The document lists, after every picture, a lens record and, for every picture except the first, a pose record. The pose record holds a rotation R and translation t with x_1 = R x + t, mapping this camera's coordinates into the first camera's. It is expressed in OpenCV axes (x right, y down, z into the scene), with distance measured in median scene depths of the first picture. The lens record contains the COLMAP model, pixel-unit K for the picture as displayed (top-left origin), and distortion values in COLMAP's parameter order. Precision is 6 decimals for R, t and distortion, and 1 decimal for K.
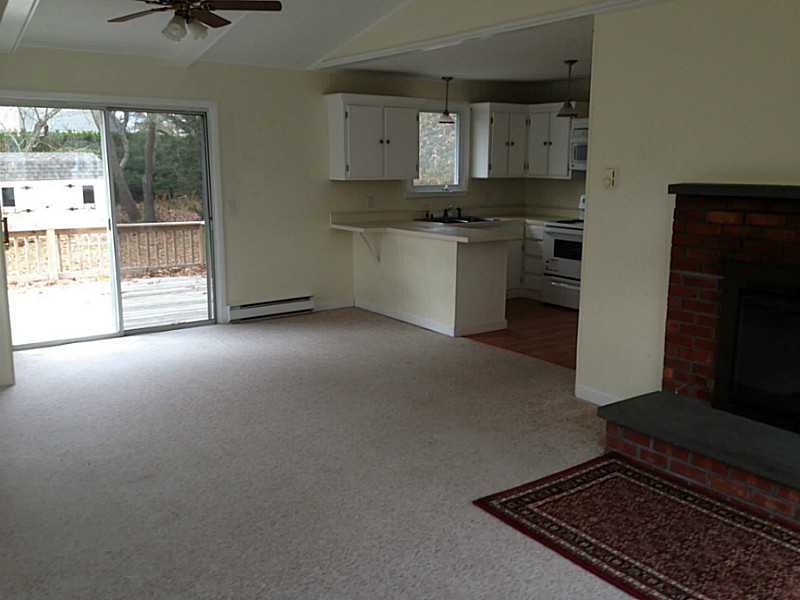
lens RADIAL K [[724.3, 0, 397.4], [0, 724.3, 295.5], [0, 0, 1]] dist [0.135643, -0.253901]
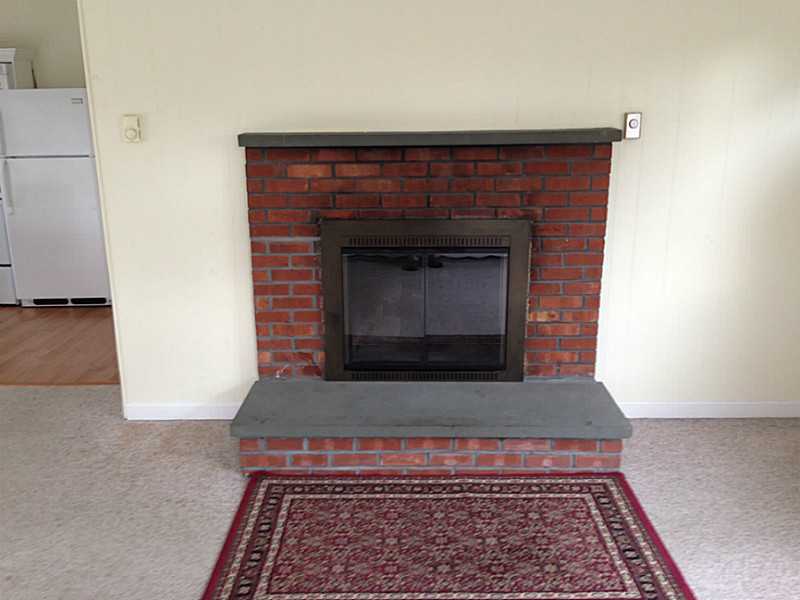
lens RADIAL K [[724.3, 0, 397.4], [0, 724.3, 295.5], [0, 0, 1]] dist [0.135643, -0.253901]
pose [[0.582357, -0.213330, 0.784443, -0.190990], [0.156136, 0.976340, 0.149604, -0.067256], [-0.797798, 0.035357, 0.601887, 0.357081]]
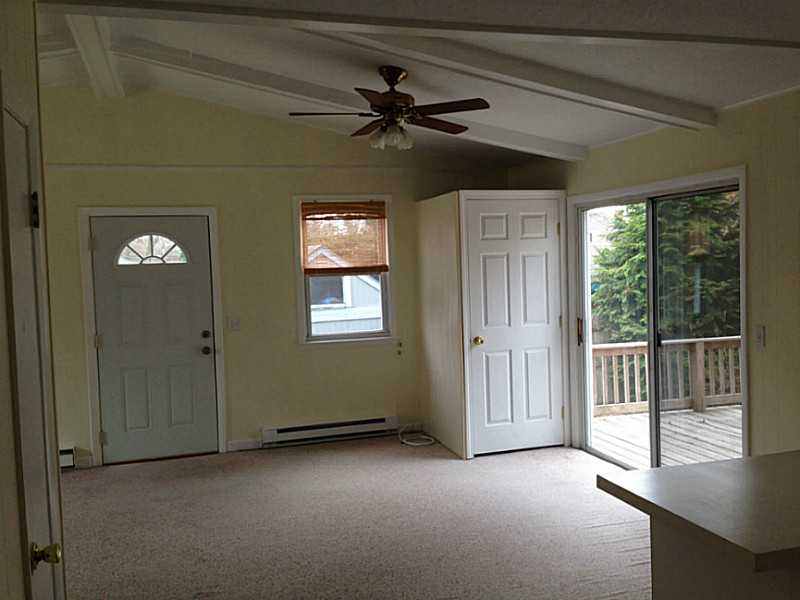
lens RADIAL K [[724.3, 0, 397.4], [0, 724.3, 295.5], [0, 0, 1]] dist [0.135643, -0.253901]
pose [[-0.310484, 0.055532, -0.948955, 0.860364], [-0.136250, 0.985384, 0.102242, -0.345290], [0.940763, 0.161040, -0.298380, 1.789759]]
